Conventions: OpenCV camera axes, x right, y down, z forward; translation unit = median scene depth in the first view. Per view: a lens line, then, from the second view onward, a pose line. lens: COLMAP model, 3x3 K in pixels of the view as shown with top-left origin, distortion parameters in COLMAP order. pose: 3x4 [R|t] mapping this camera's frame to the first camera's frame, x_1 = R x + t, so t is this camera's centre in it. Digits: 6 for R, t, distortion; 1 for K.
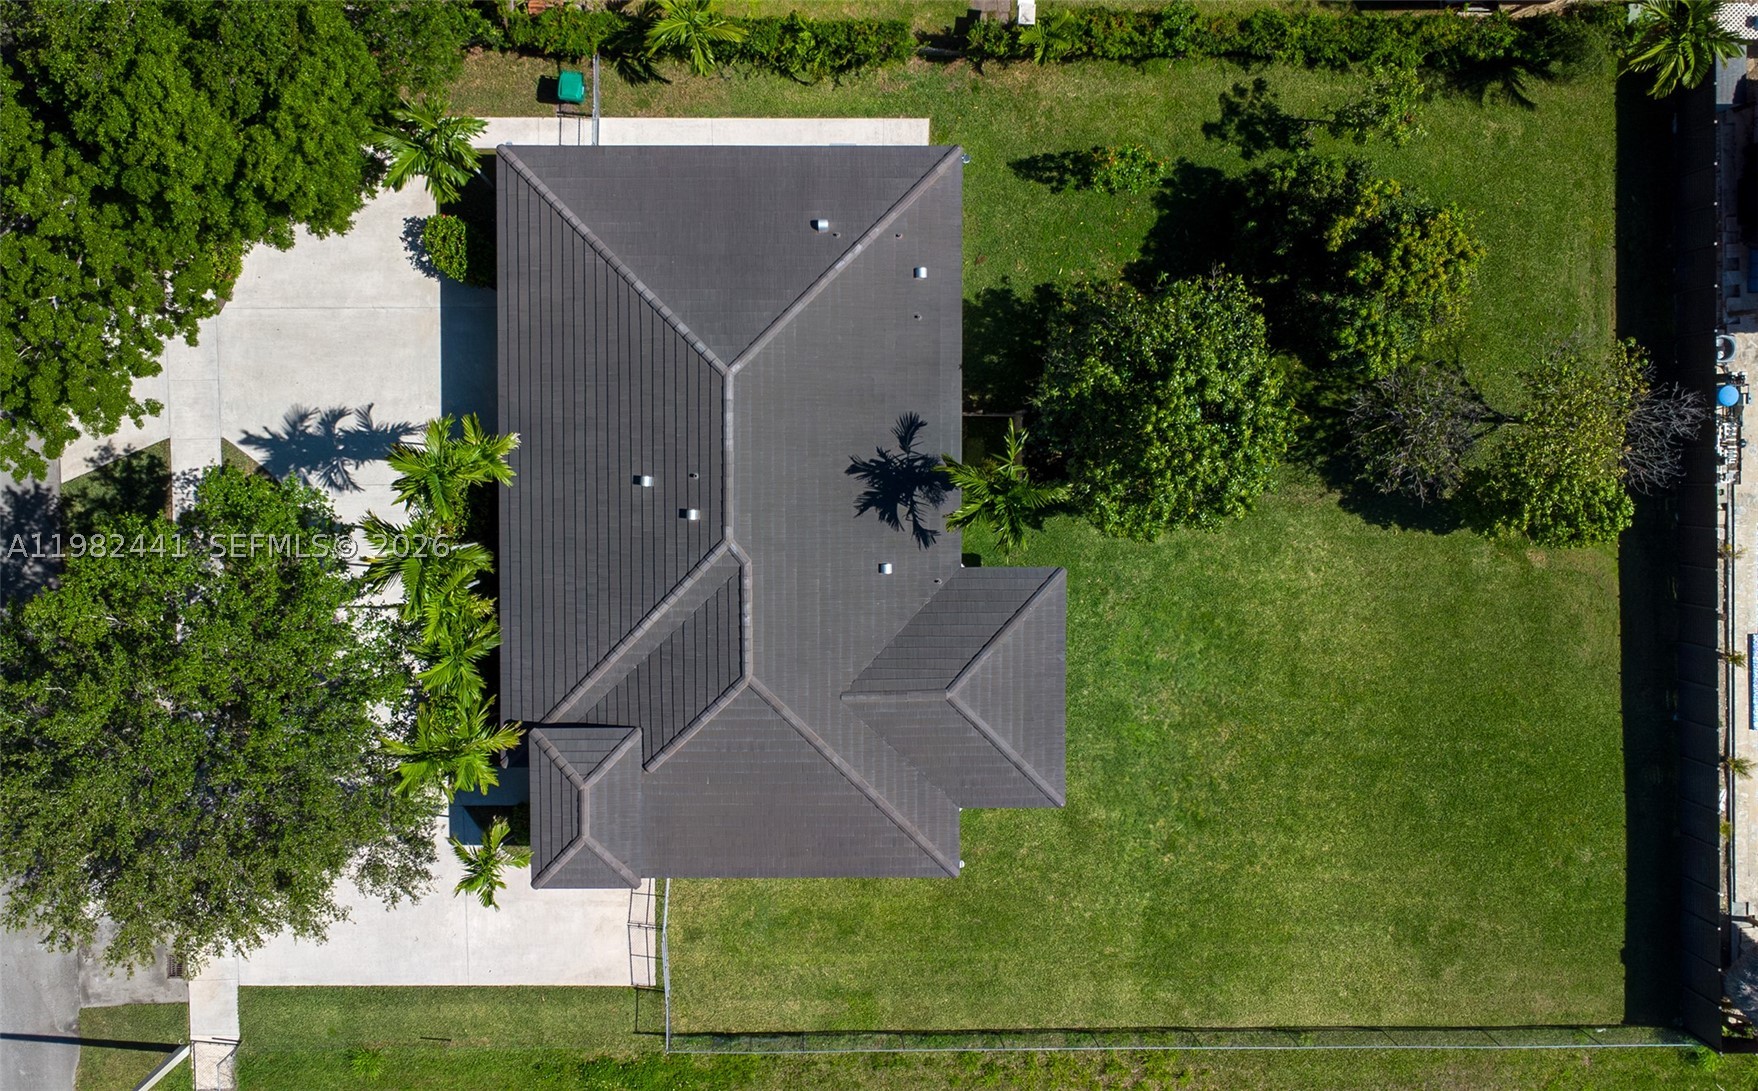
lens RADIAL K [[1619.5, 0, 836.3], [0, 1619.5, 496.8], [0, 0, 1]] dist [0.003976, 0.003696]
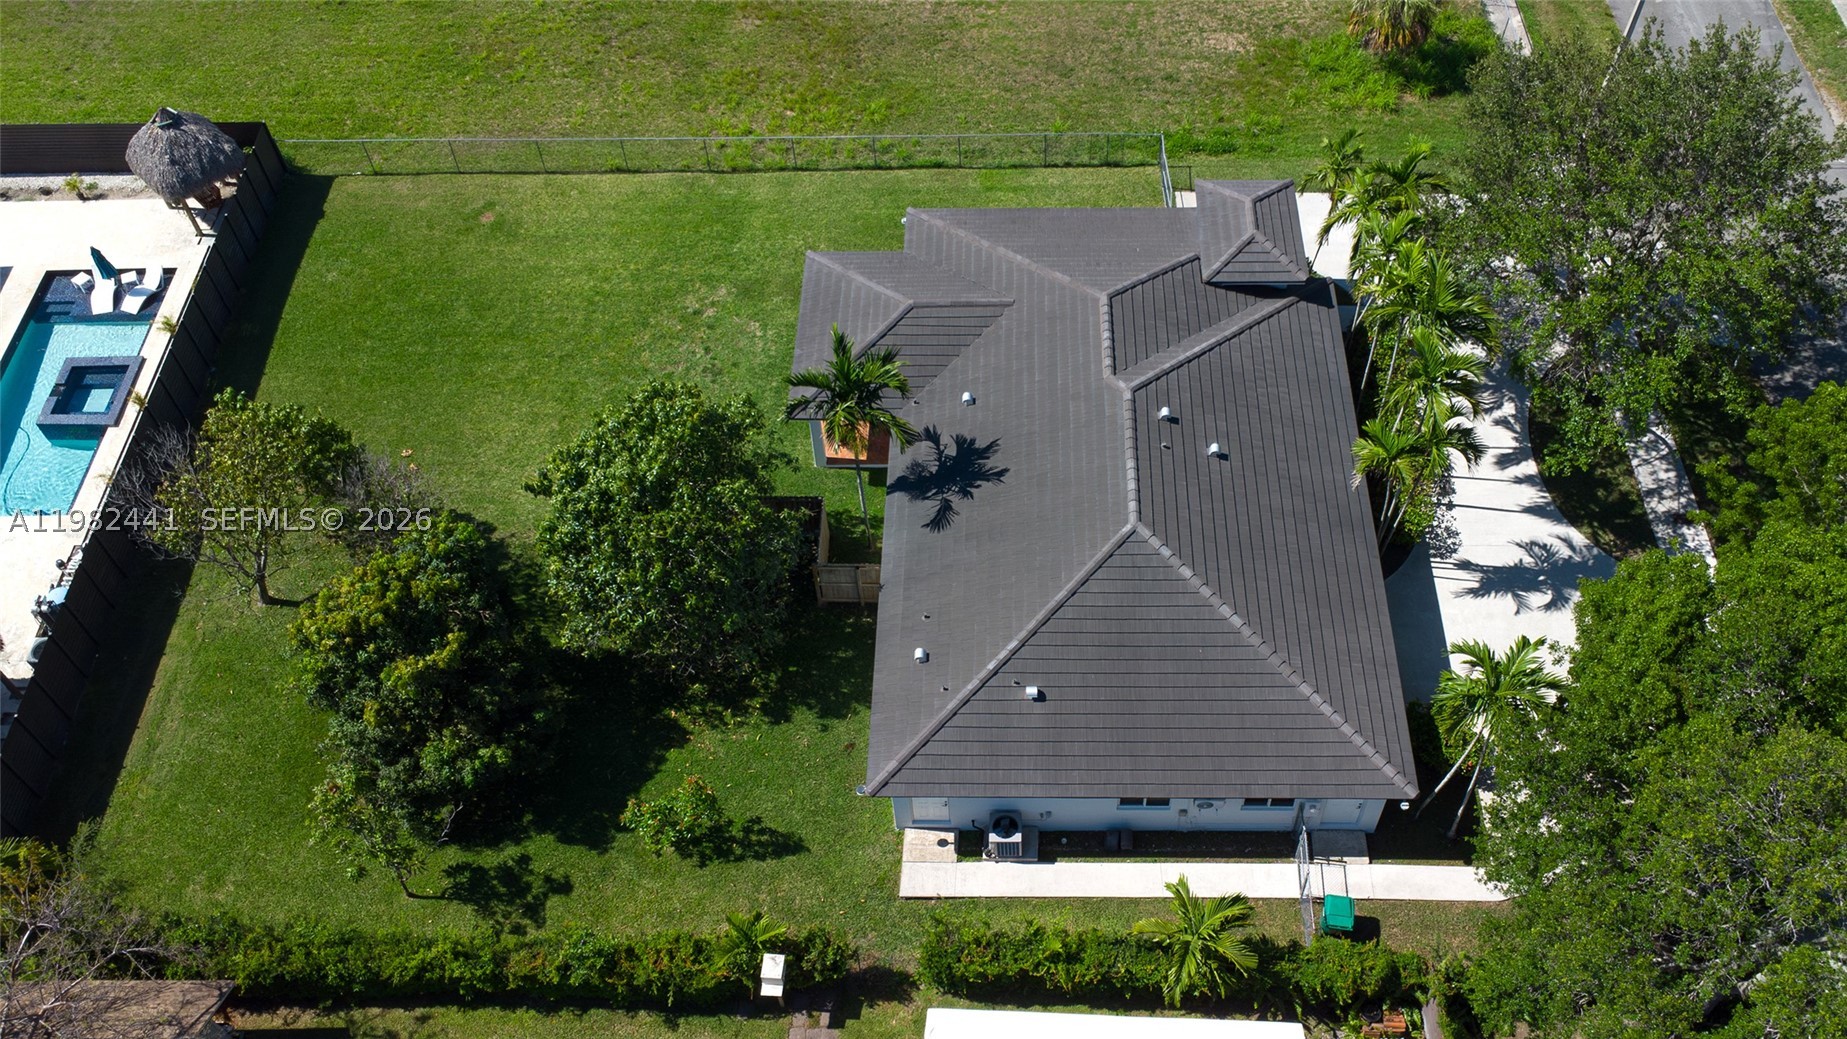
lens RADIAL K [[1620.0, 0, 963.0], [0, 1620.0, 518.8], [0, 0, 1]] dist [0.003470, 0.008548]
pose [[-0.999720, -0.018435, 0.014838, 0.016694], [0.023645, -0.804334, 0.593706, -0.565037], [0.000990, 0.593891, 0.804545, 0.220054]]
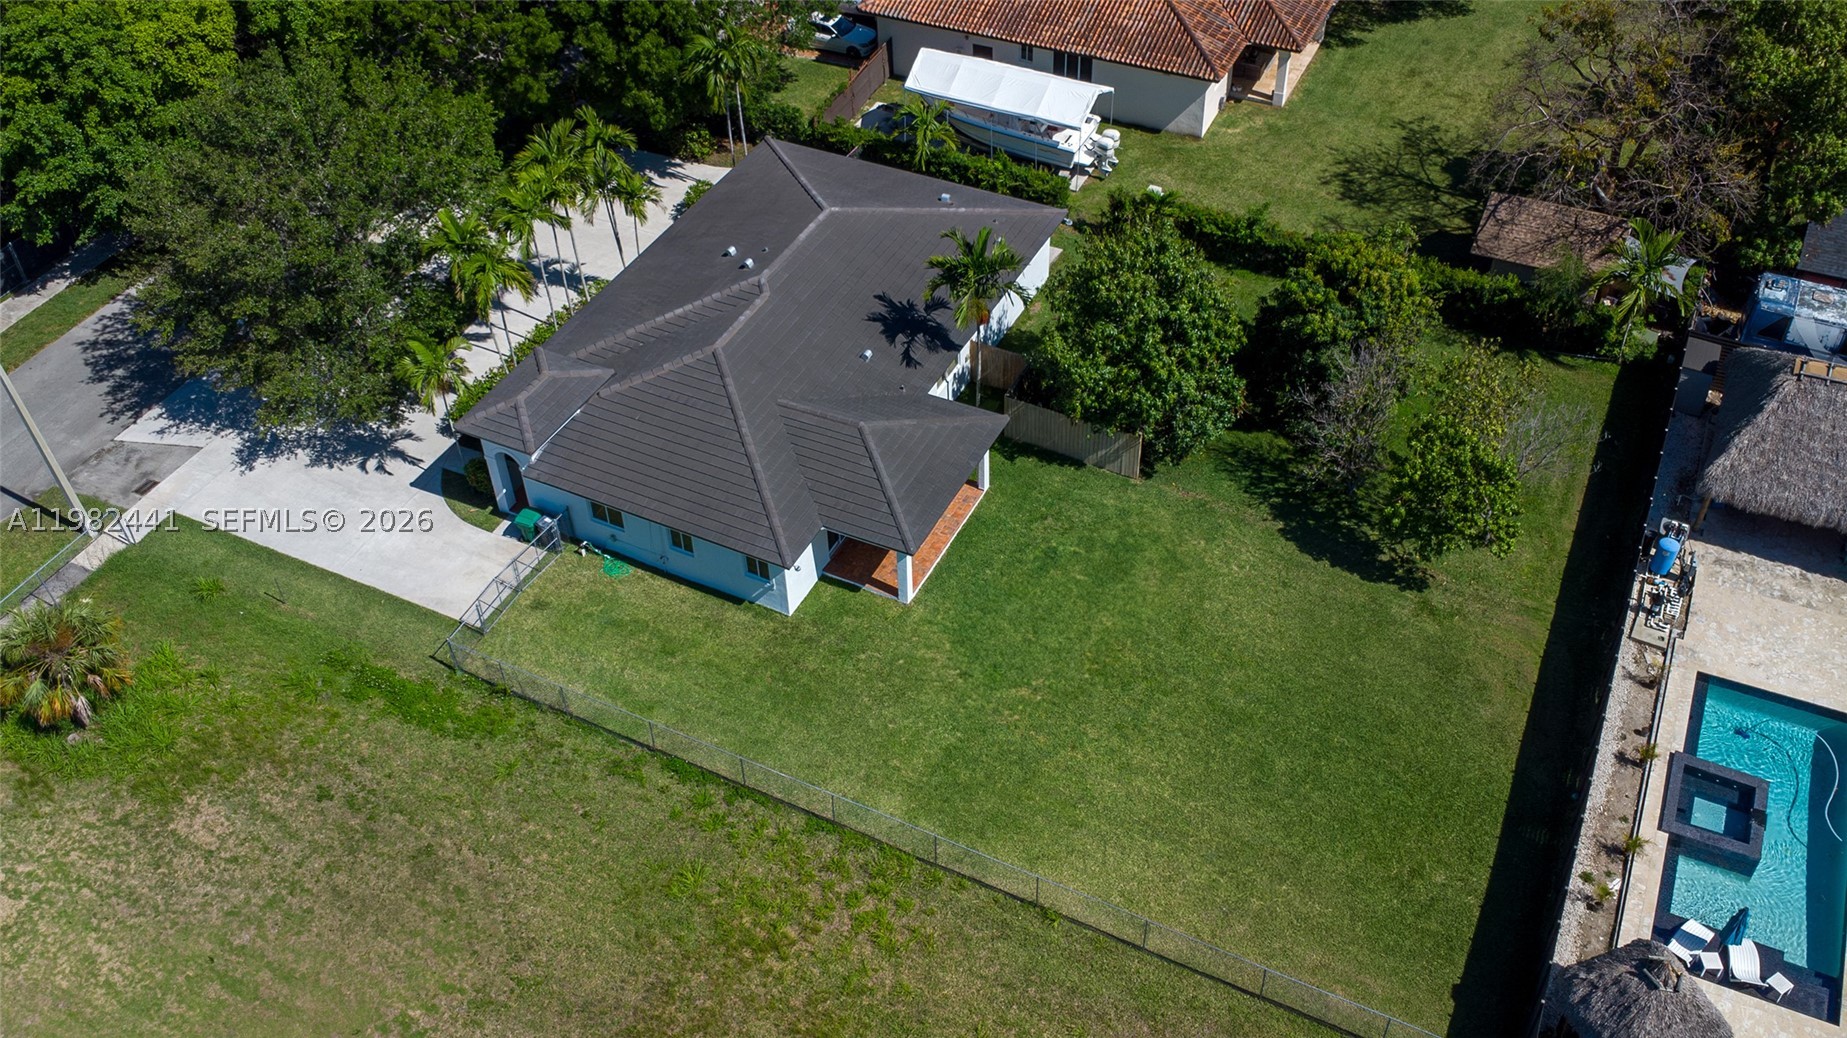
lens RADIAL K [[1620.0, 0, 963.0], [0, 1620.0, 518.3], [0, 0, 1]] dist [0.003470, 0.008548]
pose [[0.901384, 0.270160, -0.338409, 0.486035], [-0.432379, 0.604093, -0.669418, 0.809538], [0.023580, 0.749724, 0.661331, 0.289321]]
